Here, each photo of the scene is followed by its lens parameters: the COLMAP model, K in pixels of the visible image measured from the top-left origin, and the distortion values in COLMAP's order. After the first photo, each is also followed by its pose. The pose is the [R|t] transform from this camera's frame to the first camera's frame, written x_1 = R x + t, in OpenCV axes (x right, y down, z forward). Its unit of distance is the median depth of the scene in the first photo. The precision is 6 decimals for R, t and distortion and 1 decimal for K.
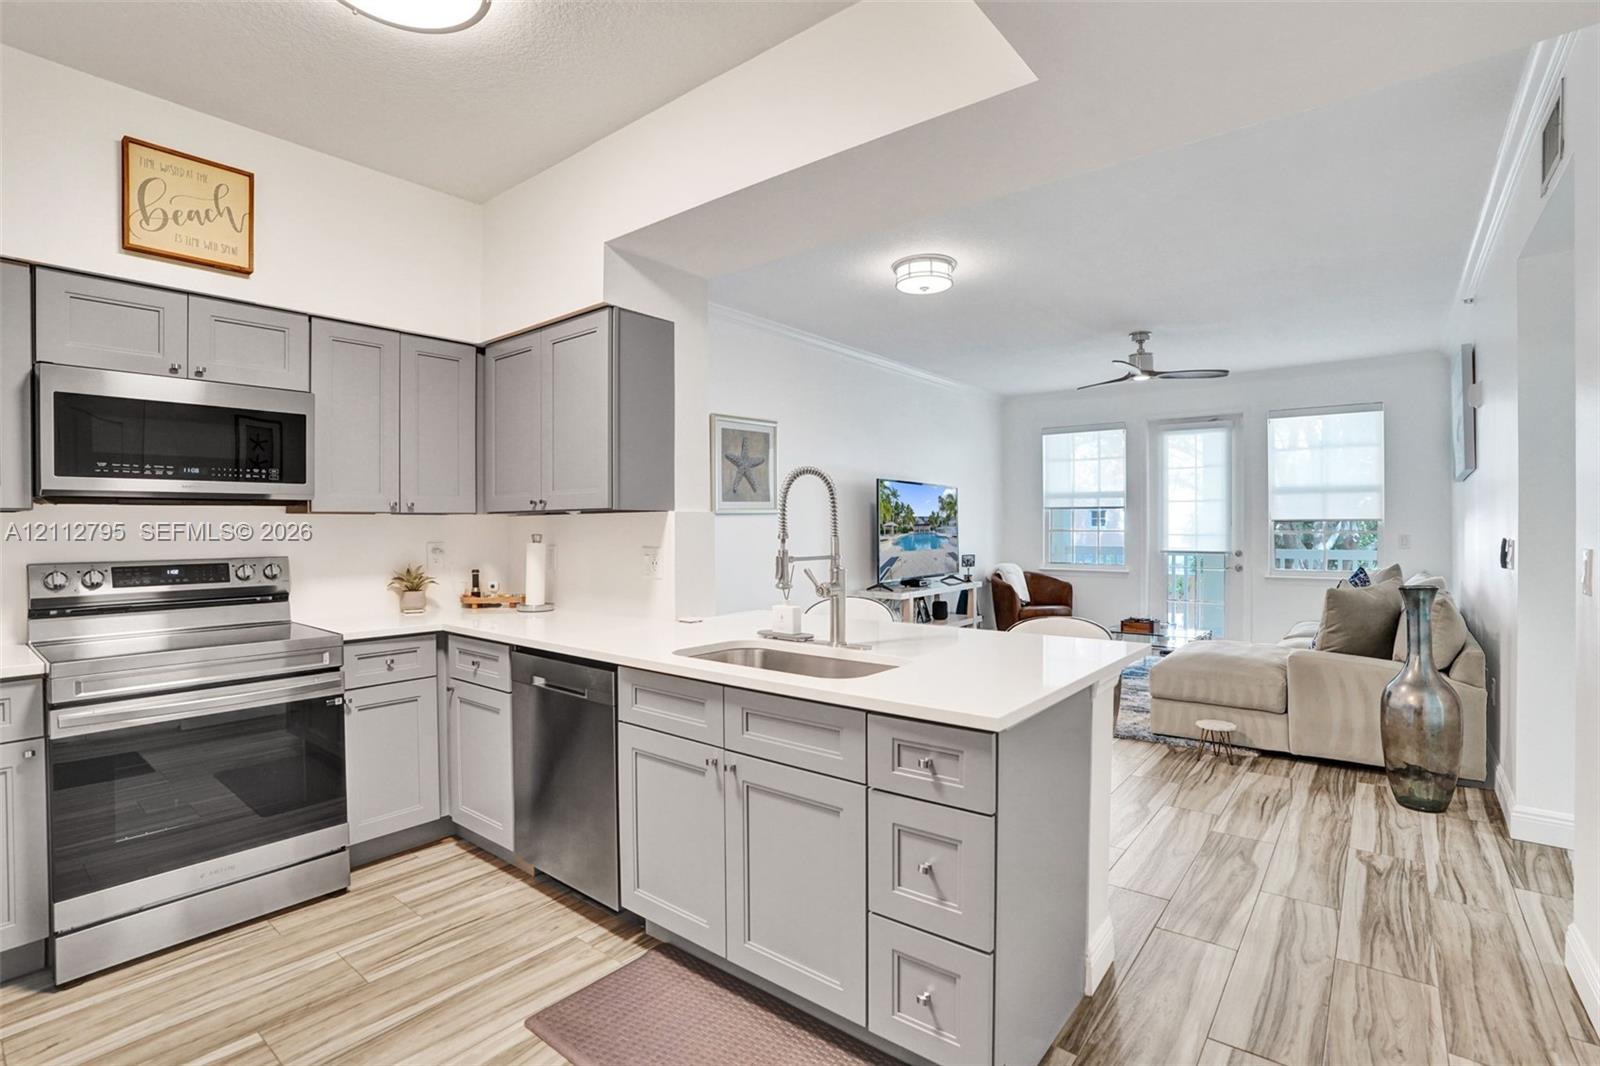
lens RADIAL K [[758.5, 0, 782.0], [0, 758.5, 531.1], [0, 0, 1]] dist [-0.034804, 0.012268]
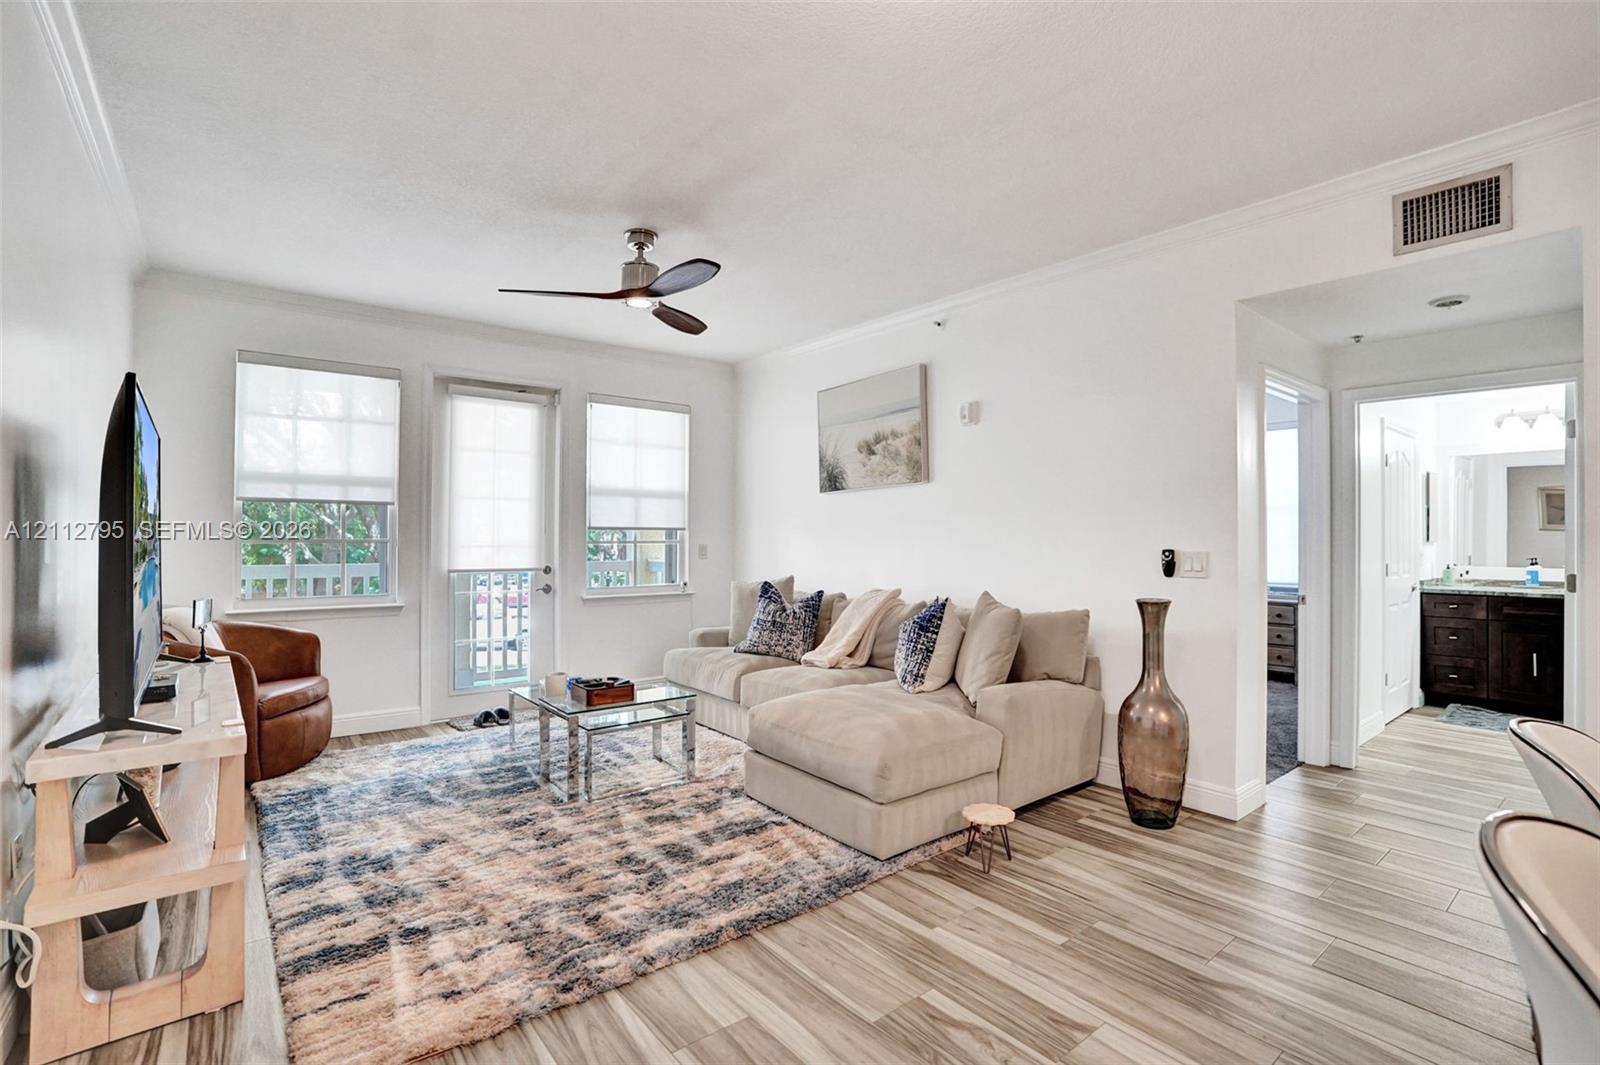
lens RADIAL K [[758.5, 0, 789.5], [0, 758.5, 534.6], [0, 0, 1]] dist [-0.034804, 0.012268]
pose [[0.216469, -0.000644, 0.976289, -0.253730], [0.004528, 0.999990, -0.000344, -0.013444], [-0.976279, 0.004495, 0.216469, 1.552973]]
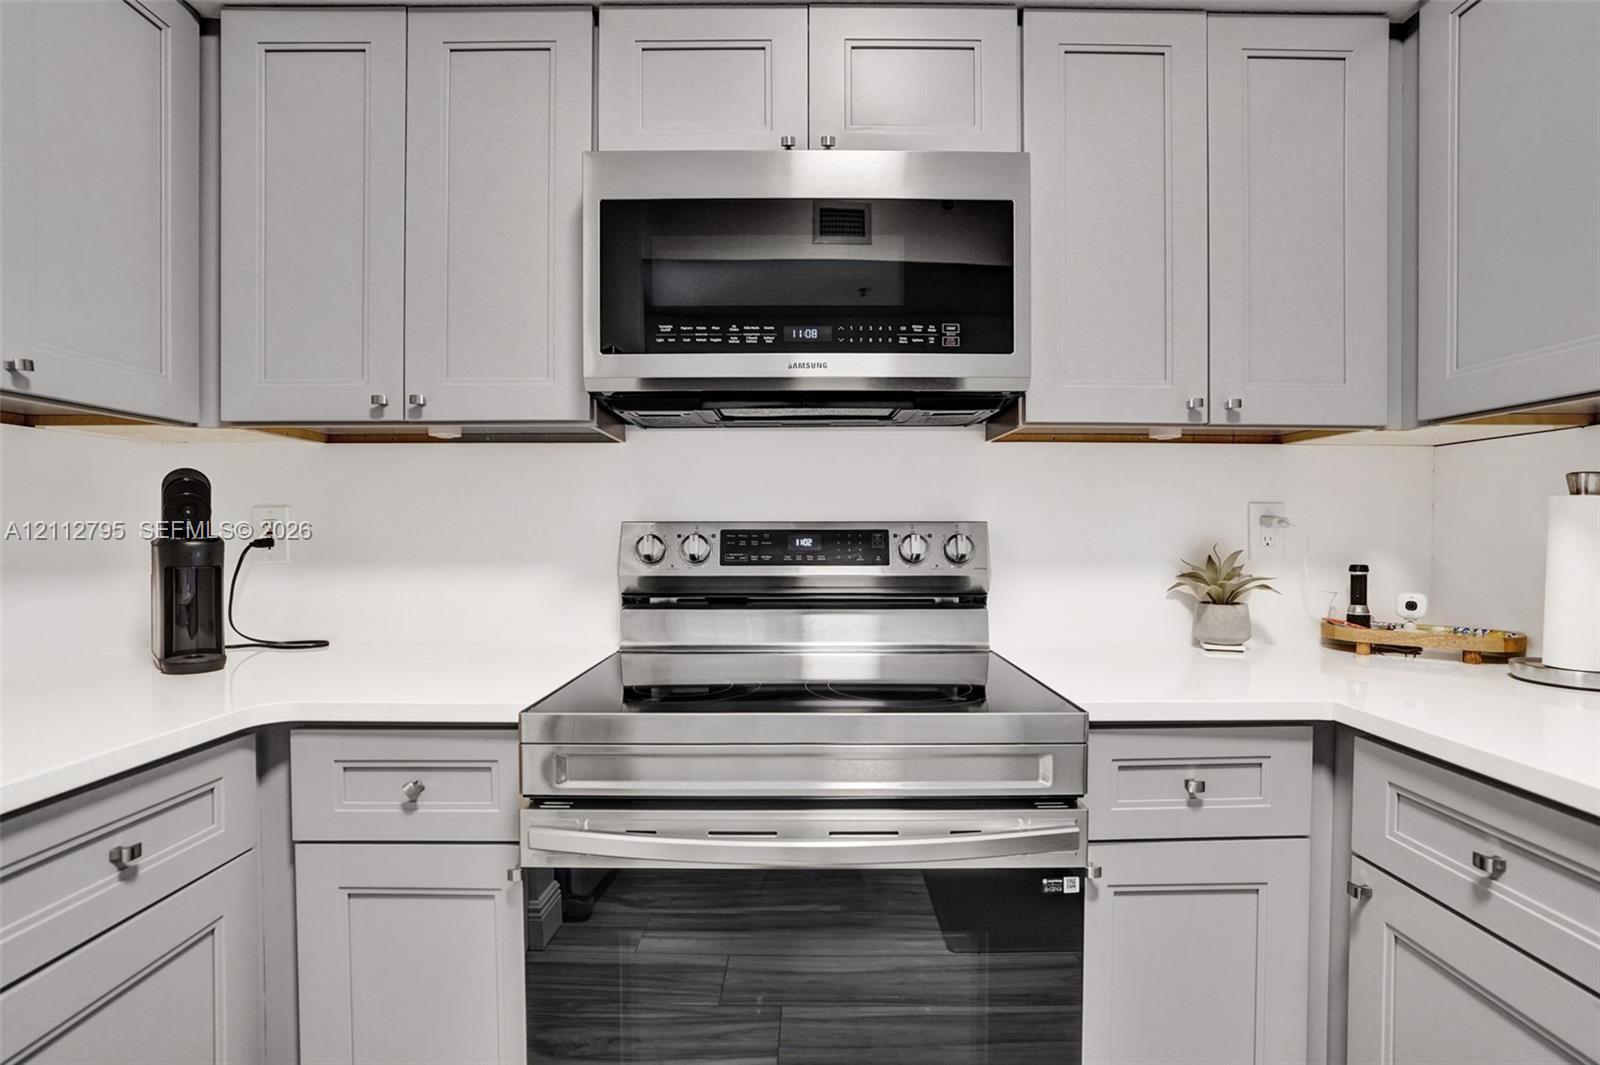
lens RADIAL K [[758.5, 0, 812.1], [0, 758.5, 535.3], [0, 0, 1]] dist [-0.034804, 0.012268]
pose [[0.648292, 0.008846, -0.761341, -0.377933], [-0.010077, 0.999945, 0.003038, 0.047757], [0.761325, 0.005703, 0.648345, 0.633061]]
